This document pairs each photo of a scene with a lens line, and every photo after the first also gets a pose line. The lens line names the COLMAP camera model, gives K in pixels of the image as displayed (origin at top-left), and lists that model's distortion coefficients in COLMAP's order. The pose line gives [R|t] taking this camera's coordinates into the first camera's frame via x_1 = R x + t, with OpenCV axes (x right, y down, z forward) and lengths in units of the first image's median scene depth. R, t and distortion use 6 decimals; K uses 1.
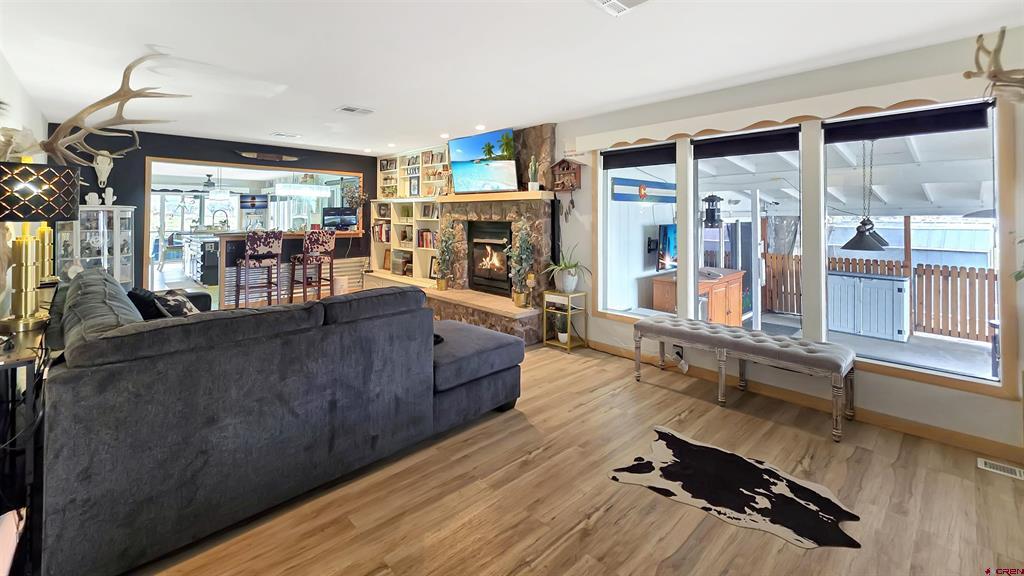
lens RADIAL K [[433.6, 0, 512.1], [0, 433.6, 210.5], [0, 0, 1]] dist [-0.000019, -0.000044]
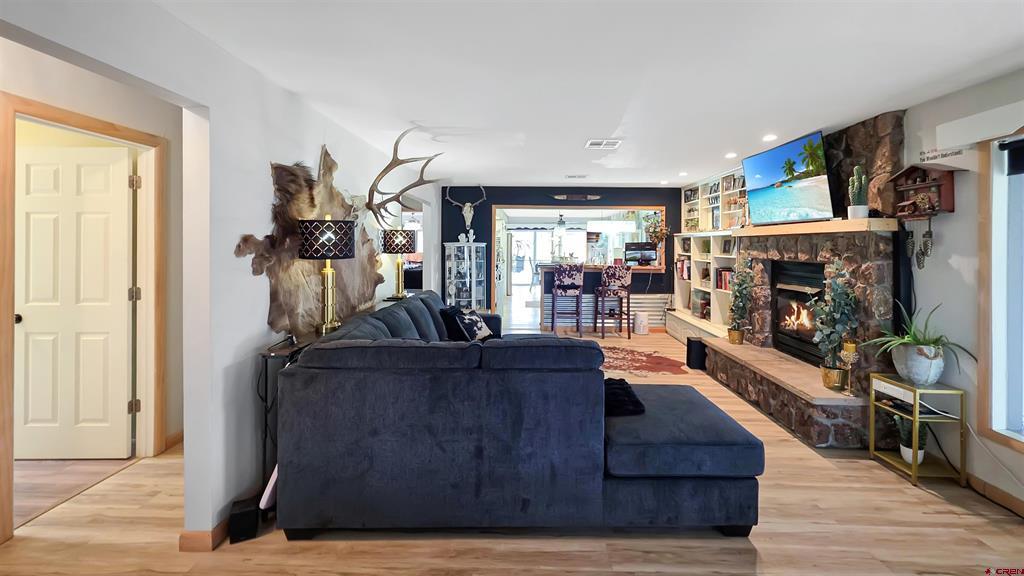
lens RADIAL K [[426.5, 0, 516.0], [0, 426.5, 244.3], [0, 0, 1]] dist [0.000908, -0.000157]
pose [[0.703539, -0.001074, -0.710656, 0.142638], [0.004897, 0.999982, 0.003337, -0.010395], [0.710640, -0.005828, 0.703532, 0.162062]]
